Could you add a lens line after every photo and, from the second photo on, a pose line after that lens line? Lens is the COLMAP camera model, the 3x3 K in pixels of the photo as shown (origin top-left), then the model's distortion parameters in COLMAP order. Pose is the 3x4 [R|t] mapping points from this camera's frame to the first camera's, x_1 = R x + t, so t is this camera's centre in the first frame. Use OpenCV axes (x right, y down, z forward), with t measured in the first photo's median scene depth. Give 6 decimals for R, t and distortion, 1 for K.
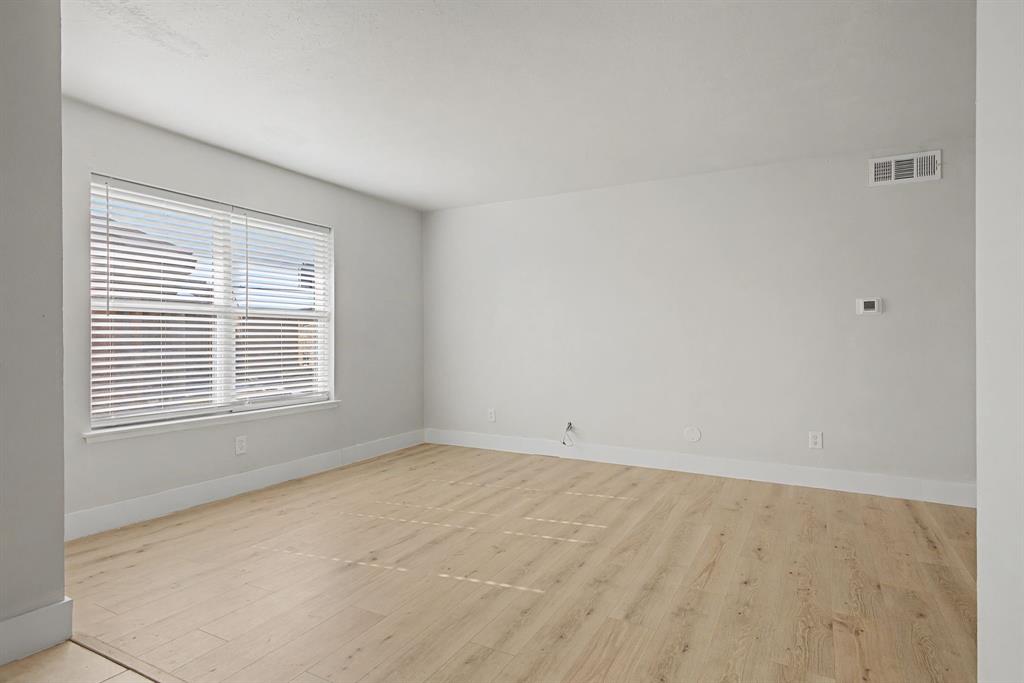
lens RADIAL K [[559.9, 0, 510.1], [0, 559.9, 336.0], [0, 0, 1]] dist [0.024376, -0.004485]
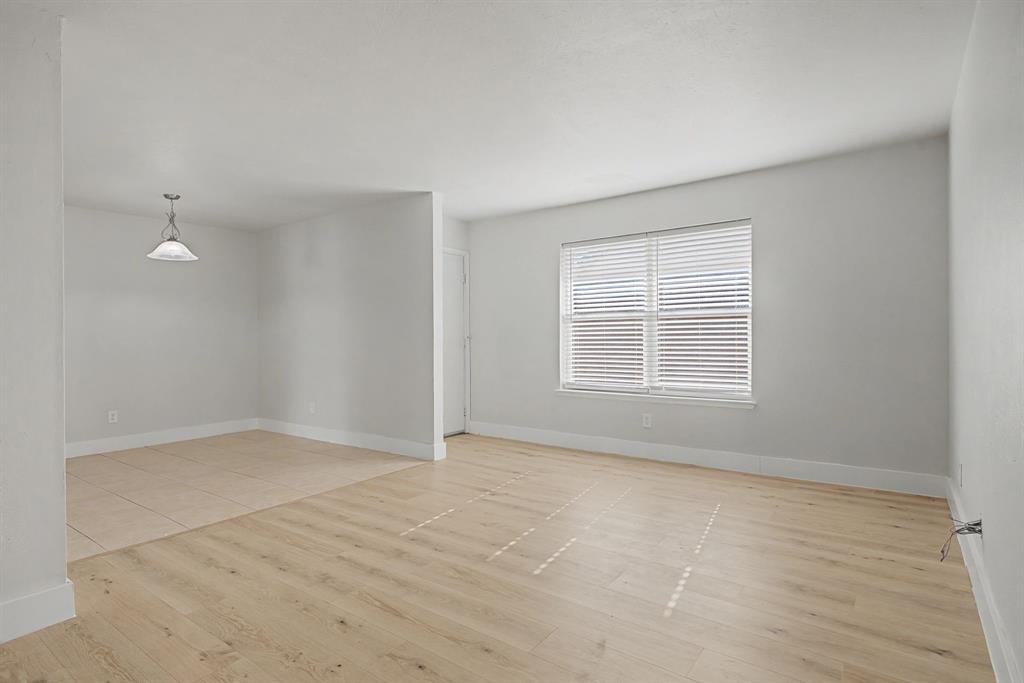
lens RADIAL K [[527.3, 0, 505.7], [0, 527.3, 337.3], [0, 0, 1]] dist [0.017918, -0.005449]
pose [[-0.150592, 0.002560, -0.988593, 0.824297], [0.015518, 0.999880, 0.000225, 0.001074], [0.988474, -0.015307, -0.150613, 0.957601]]
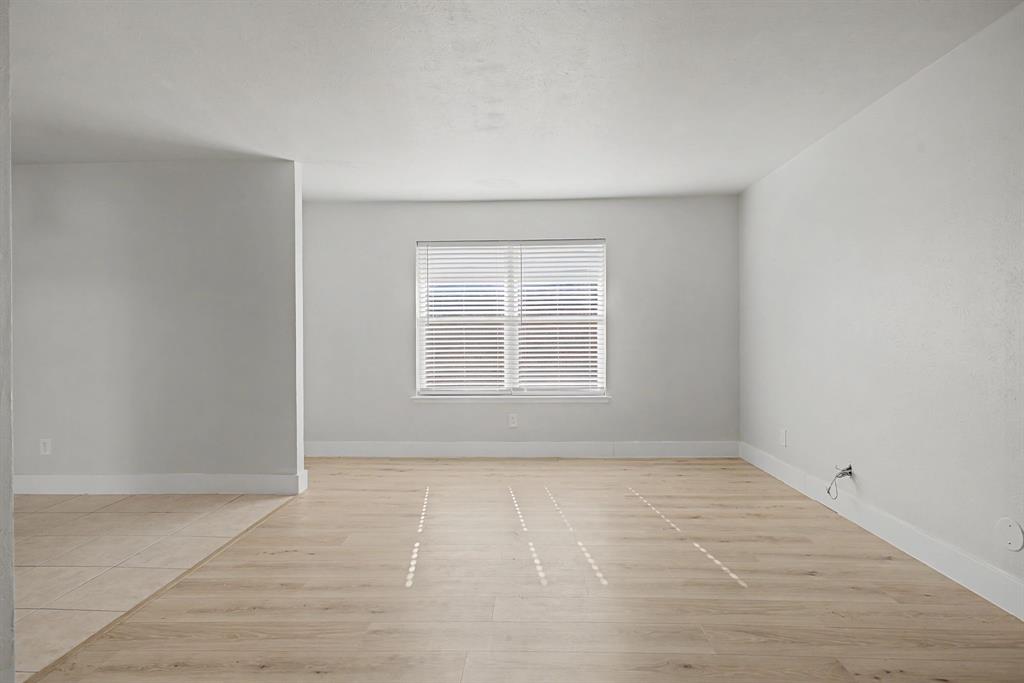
lens RADIAL K [[527.3, 0, 506.0], [0, 527.3, 337.6], [0, 0, 1]] dist [0.017918, -0.005449]
pose [[0.435131, -0.002812, -0.900363, 0.693731], [0.012013, 0.999924, 0.002683, -0.005677], [0.900287, -0.011983, 0.435132, 0.497135]]
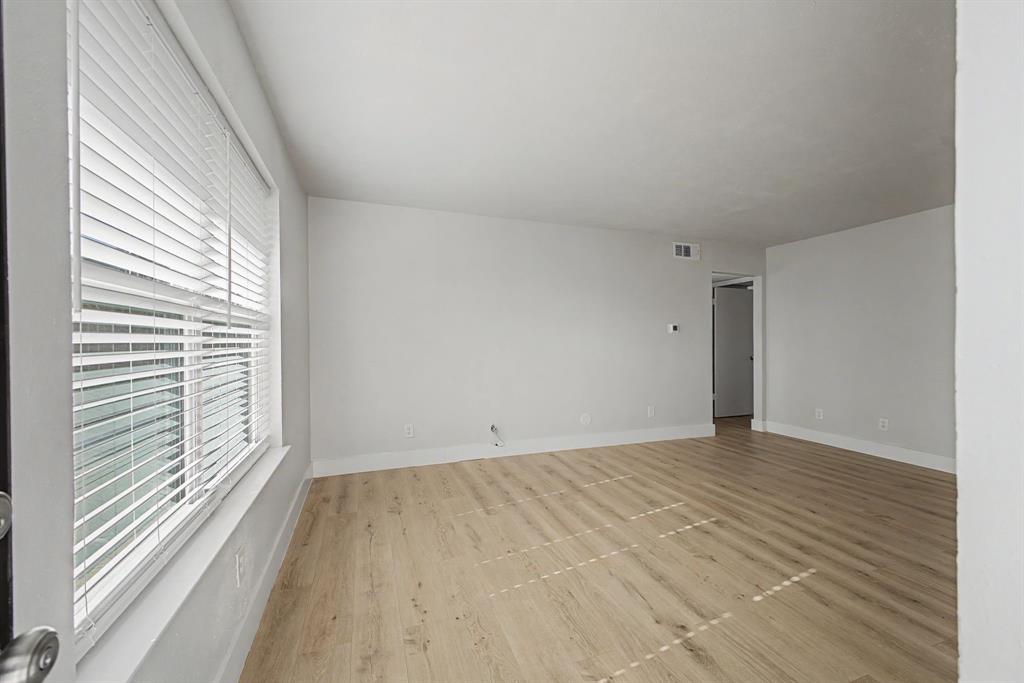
lens RADIAL K [[408.1, 0, 514.7], [0, 408.1, 339.0], [0, 0, 1]] dist [0.015480, -0.002793]
pose [[0.654049, 0.003625, 0.756443, -0.664229], [-0.001768, 0.999993, -0.003264, -0.017604], [-0.756450, 0.000798, 0.654051, 0.612921]]
